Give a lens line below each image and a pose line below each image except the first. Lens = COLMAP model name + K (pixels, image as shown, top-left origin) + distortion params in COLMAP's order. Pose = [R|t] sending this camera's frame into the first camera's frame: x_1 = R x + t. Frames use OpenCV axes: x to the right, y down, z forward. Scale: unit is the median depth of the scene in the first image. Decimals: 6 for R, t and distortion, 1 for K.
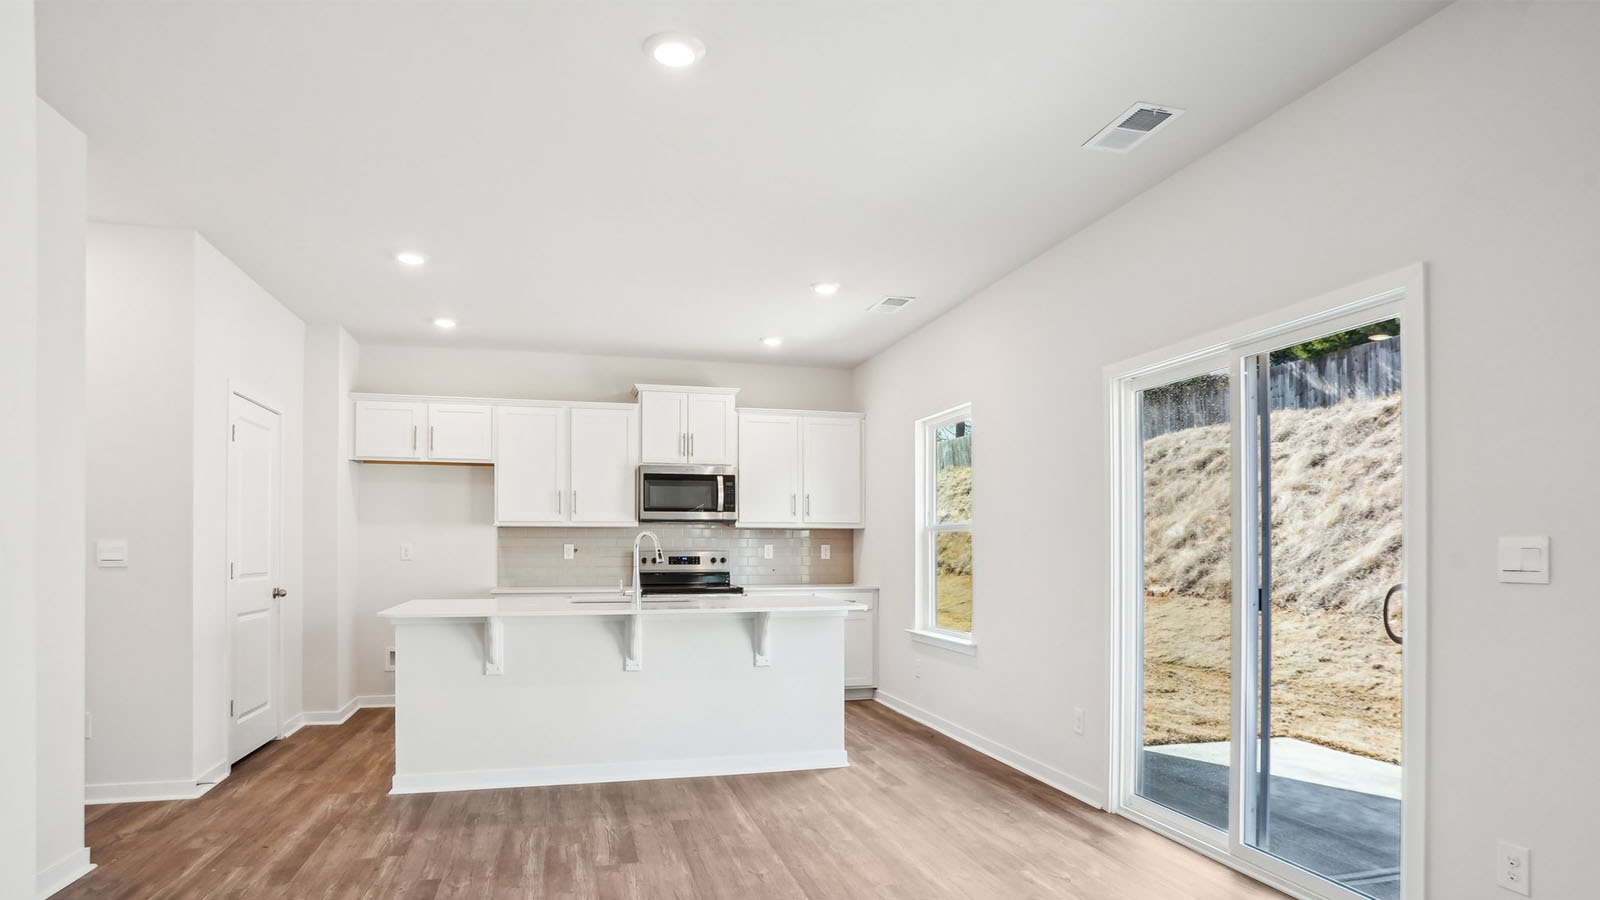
lens RADIAL K [[873.9, 0, 806.8], [0, 873.9, 538.6], [0, 0, 1]] dist [-0.070441, 0.040826]
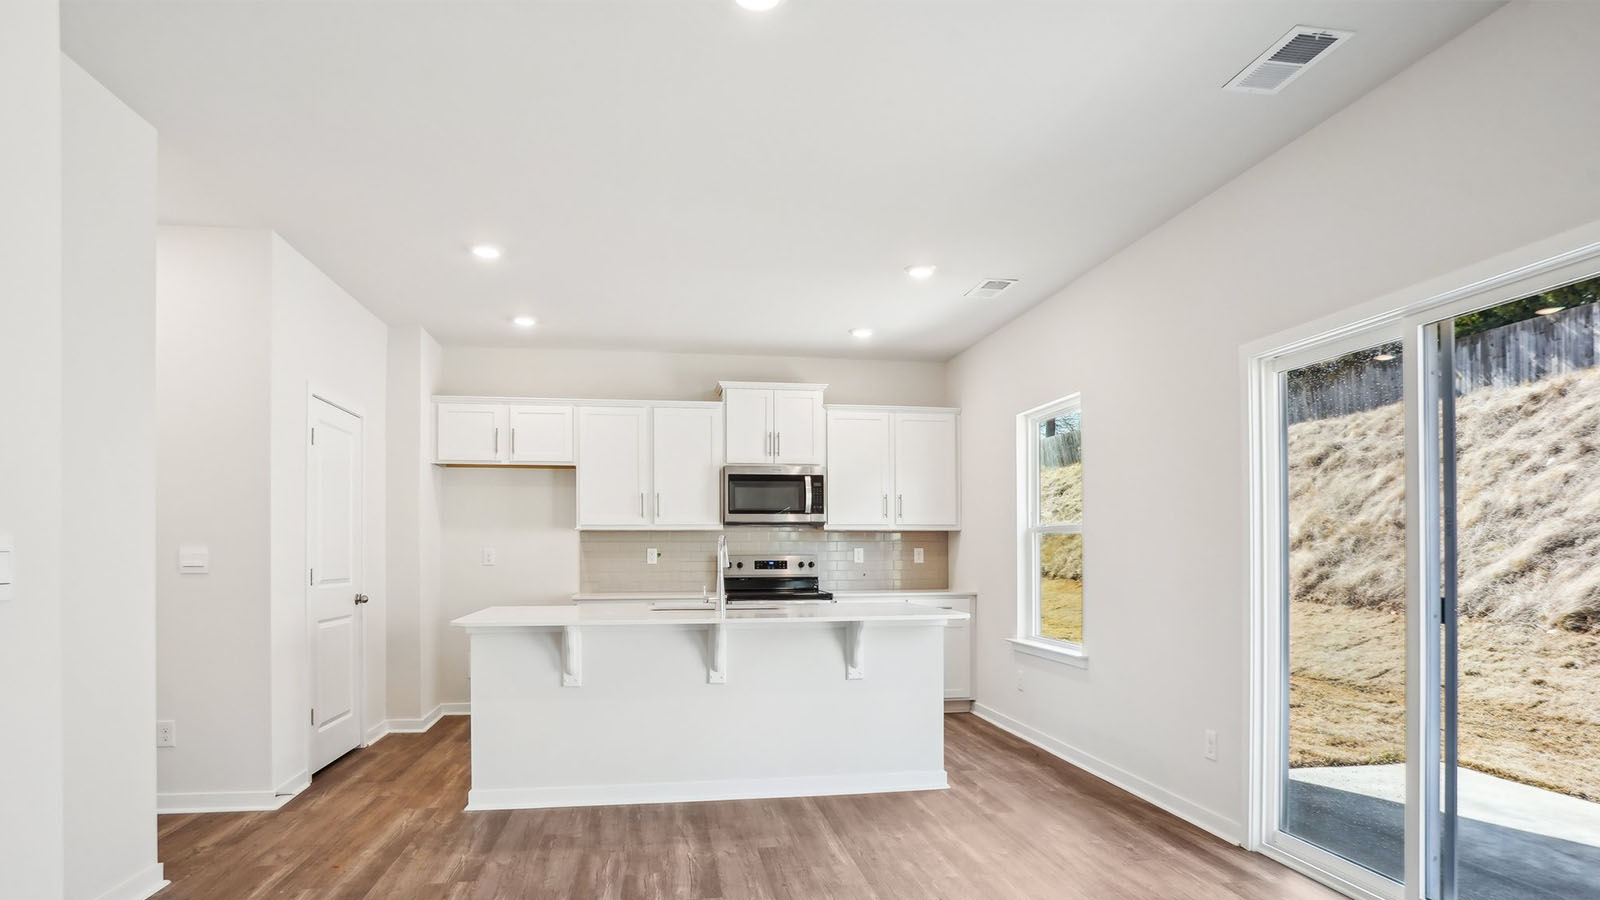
lens RADIAL K [[873.9, 0, 806.8], [0, 873.9, 538.6], [0, 0, 1]] dist [-0.070441, 0.040826]
pose [[0.995236, -0.004816, -0.097379, -0.008438], [0.004451, 0.999982, -0.003961, 0.000087], [0.097396, 0.003508, 0.995240, 0.054695]]
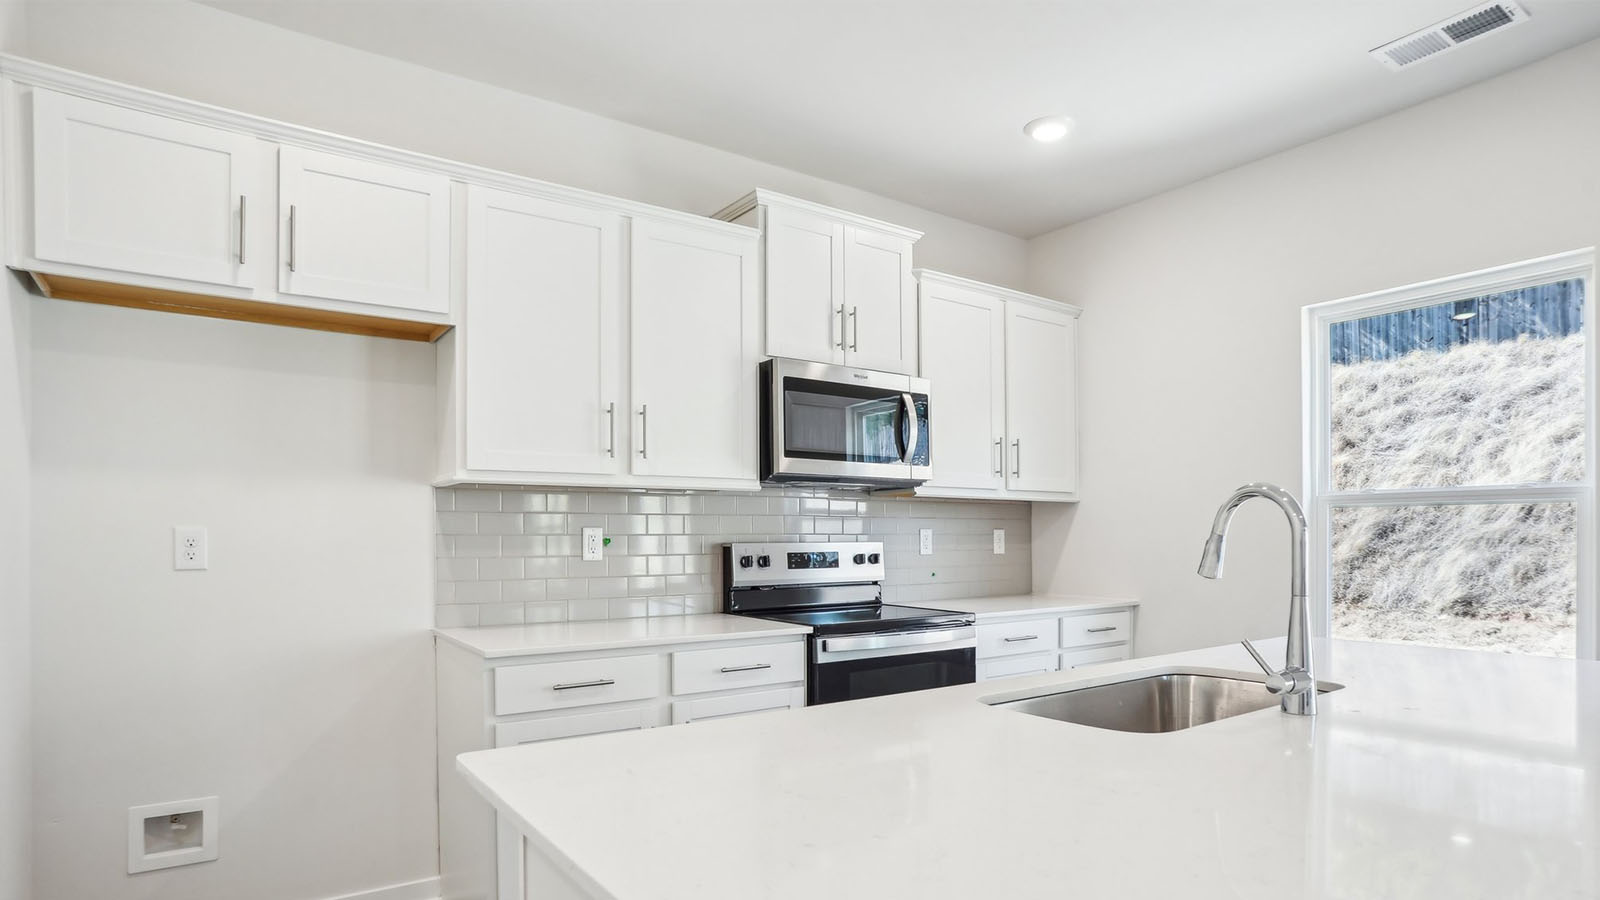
lens RADIAL K [[873.9, 0, 806.8], [0, 873.9, 538.6], [0, 0, 1]] dist [-0.070441, 0.040826]
pose [[0.939947, -0.004275, 0.341293, -0.351676], [-0.000058, 0.999920, 0.012685, 0.006620], [-0.341320, -0.011944, 0.939871, 0.580550]]
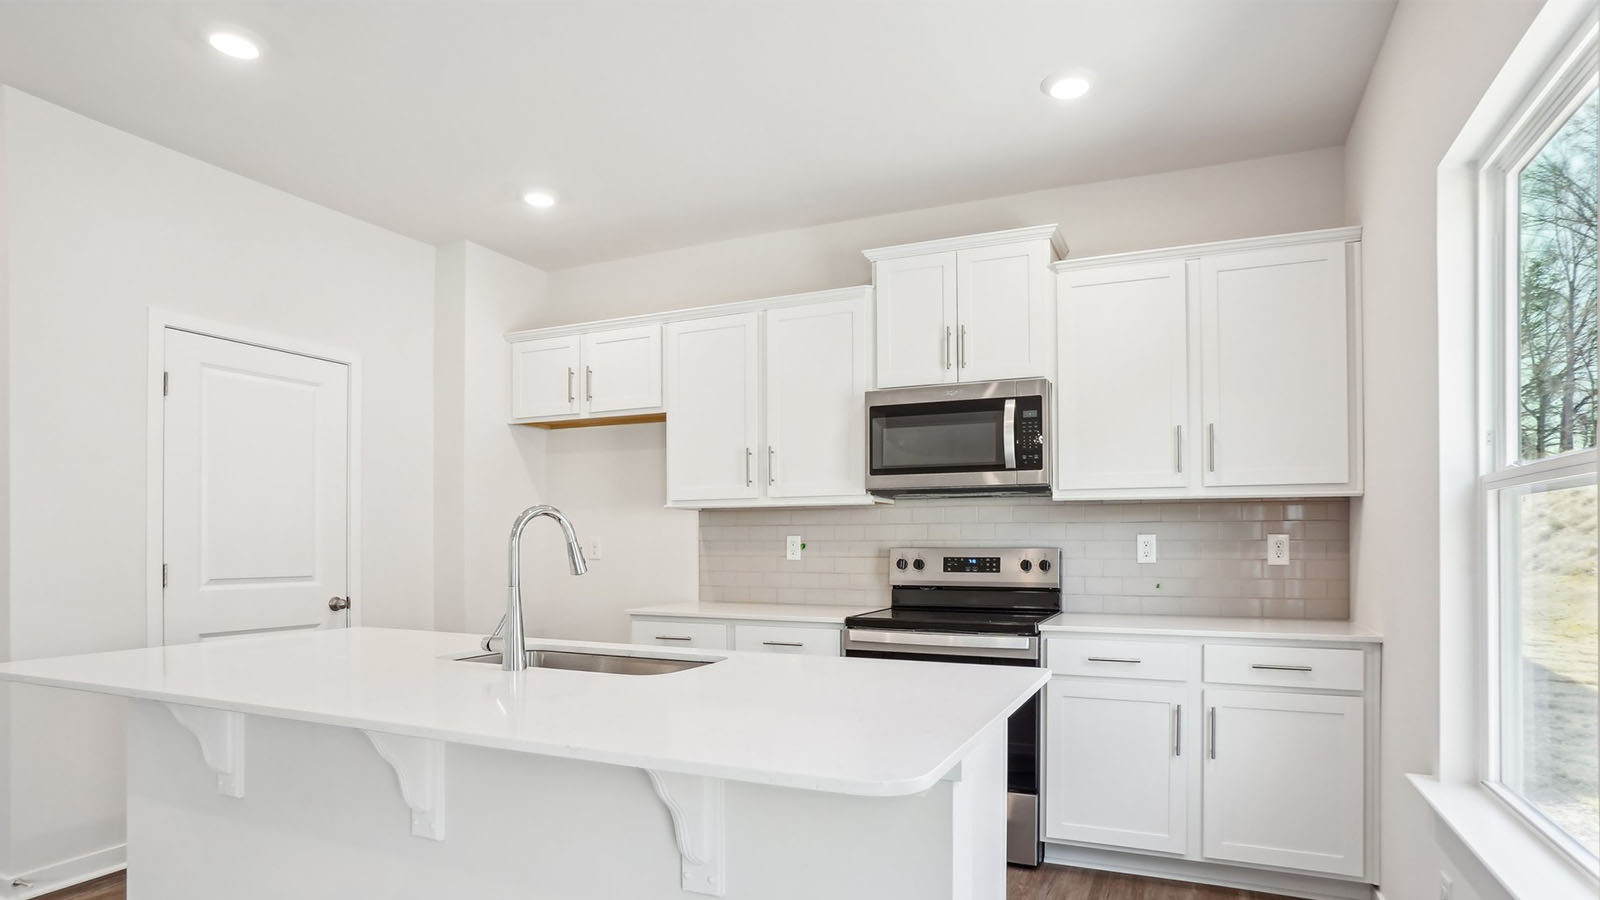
lens RADIAL K [[873.9, 0, 806.8], [0, 873.9, 538.6], [0, 0, 1]] dist [-0.070441, 0.040826]
pose [[0.769872, -0.003290, -0.638190, 0.139838], [0.009230, 0.999940, 0.005981, 0.005081], [0.638132, -0.010495, 0.769856, 0.574547]]
